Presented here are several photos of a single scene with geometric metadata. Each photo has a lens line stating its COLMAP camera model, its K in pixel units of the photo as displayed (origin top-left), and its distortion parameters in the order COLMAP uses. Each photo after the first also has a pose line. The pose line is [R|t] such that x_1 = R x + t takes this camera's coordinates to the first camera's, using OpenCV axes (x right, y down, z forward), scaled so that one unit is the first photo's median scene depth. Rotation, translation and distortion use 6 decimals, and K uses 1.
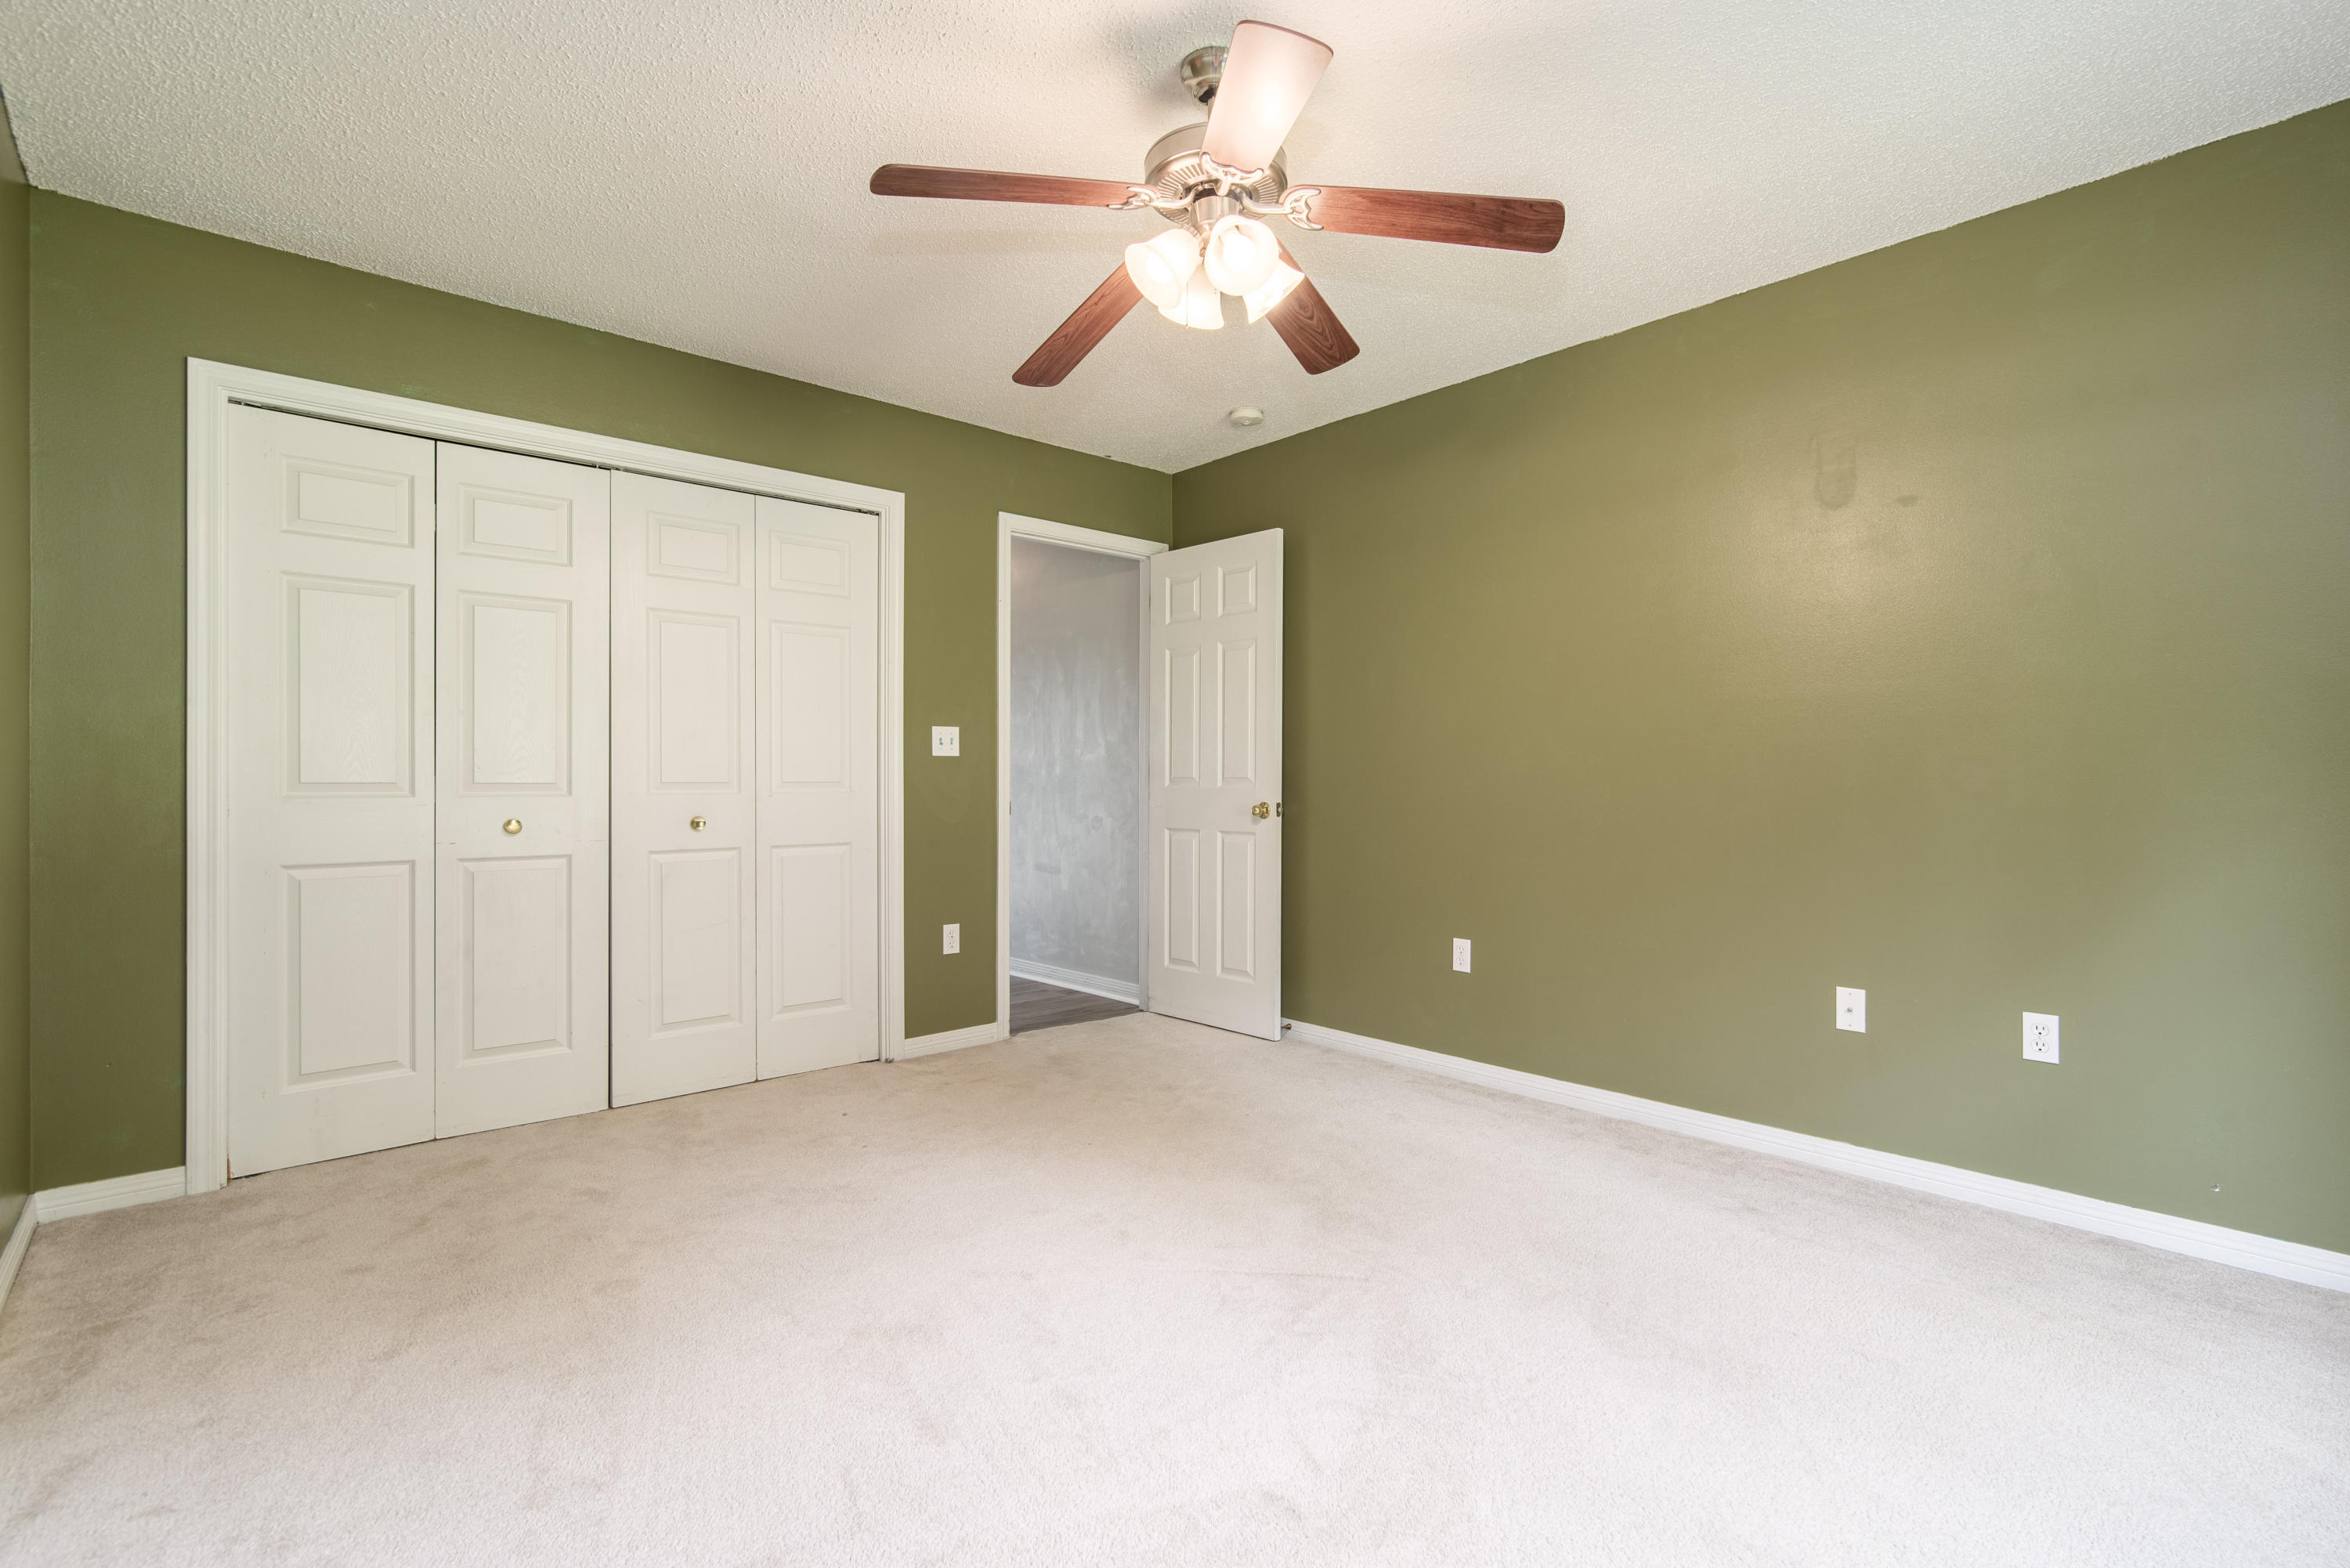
lens RADIAL K [[1087.3, 0, 1176.8], [0, 1087.3, 783.3], [0, 0, 1]] dist [0.002674, 0.000180]
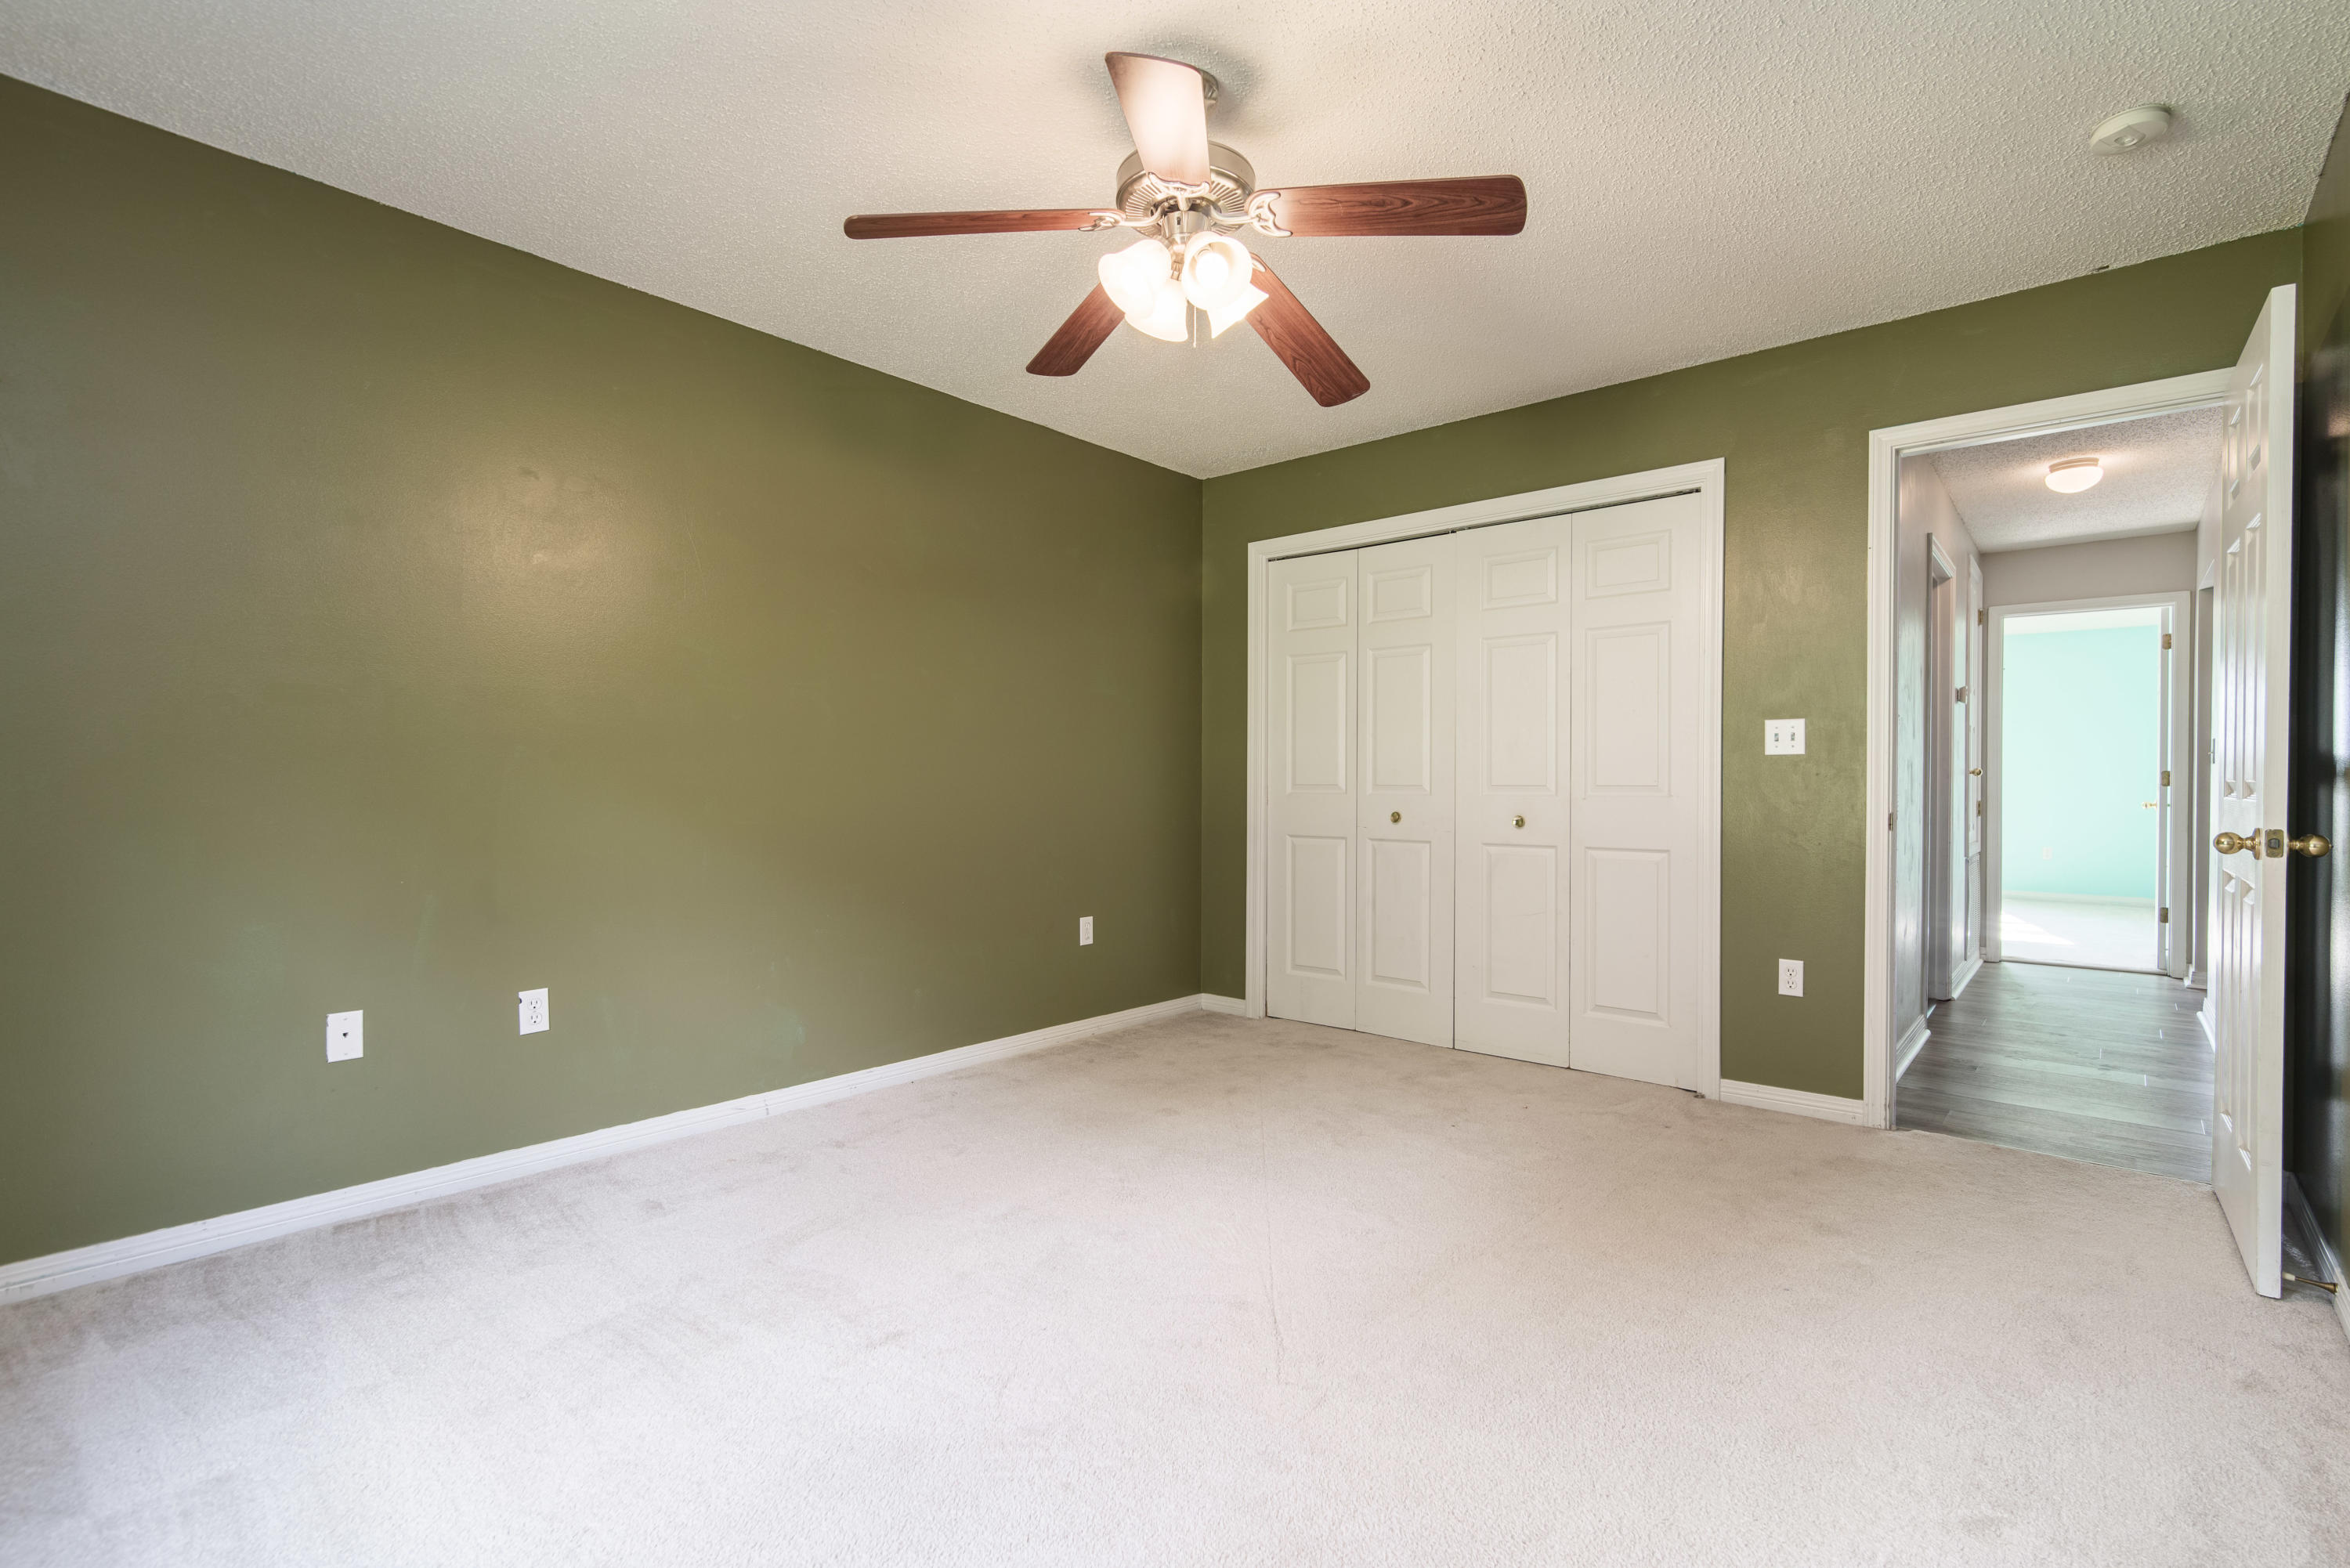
lens RADIAL K [[1087.3, 0, 1176.7], [0, 1087.3, 784.5], [0, 0, 1]] dist [0.002674, 0.000180]
pose [[0.128150, 0.007353, -0.991727, 0.588062], [-0.000160, 0.999973, 0.007394, -0.009418], [0.991755, -0.000789, 0.128148, 0.467965]]
